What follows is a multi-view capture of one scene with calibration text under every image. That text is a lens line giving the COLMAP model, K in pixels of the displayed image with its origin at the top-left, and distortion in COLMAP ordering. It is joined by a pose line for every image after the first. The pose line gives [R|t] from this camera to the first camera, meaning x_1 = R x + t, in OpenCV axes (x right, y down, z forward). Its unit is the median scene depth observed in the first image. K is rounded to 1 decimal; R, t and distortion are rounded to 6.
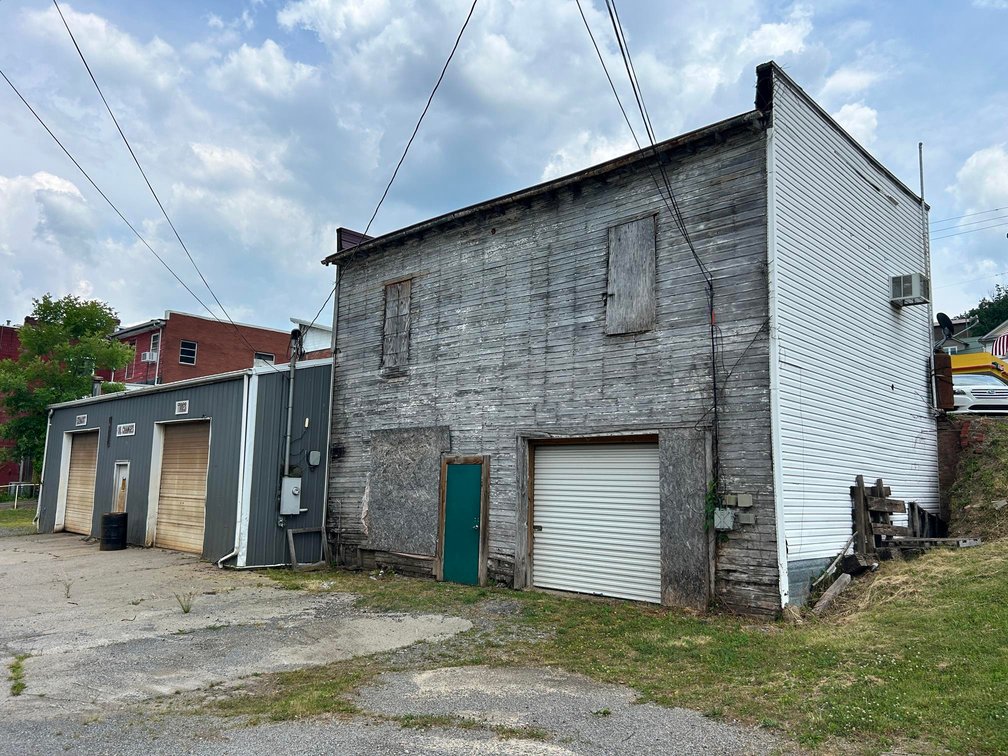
lens RADIAL K [[761.4, 0, 498.5], [0, 761.4, 384.9], [0, 0, 1]] dist [0.033292, -0.030956]
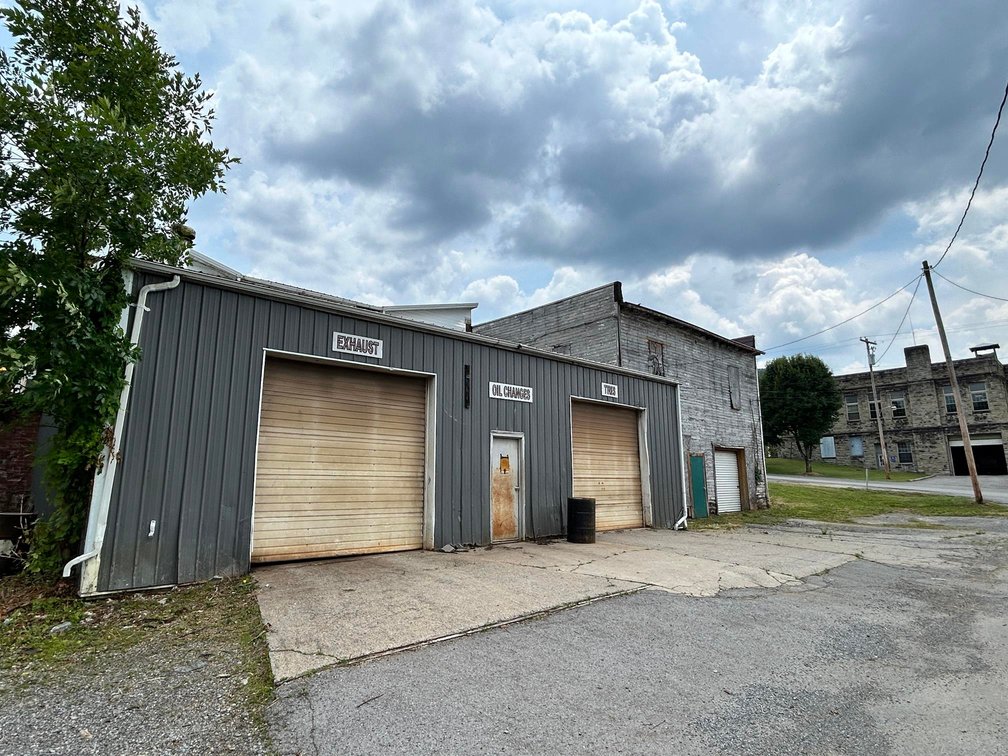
lens RADIAL K [[545.8, 0, 501.3], [0, 545.8, 376.3], [0, 0, 1]] dist [-0.002297, 0.003119]
pose [[0.081177, 0.167628, 0.982502, -1.384666], [-0.134293, 0.978606, -0.155868, 0.174611], [-0.987611, -0.119290, 0.101952, 1.282325]]
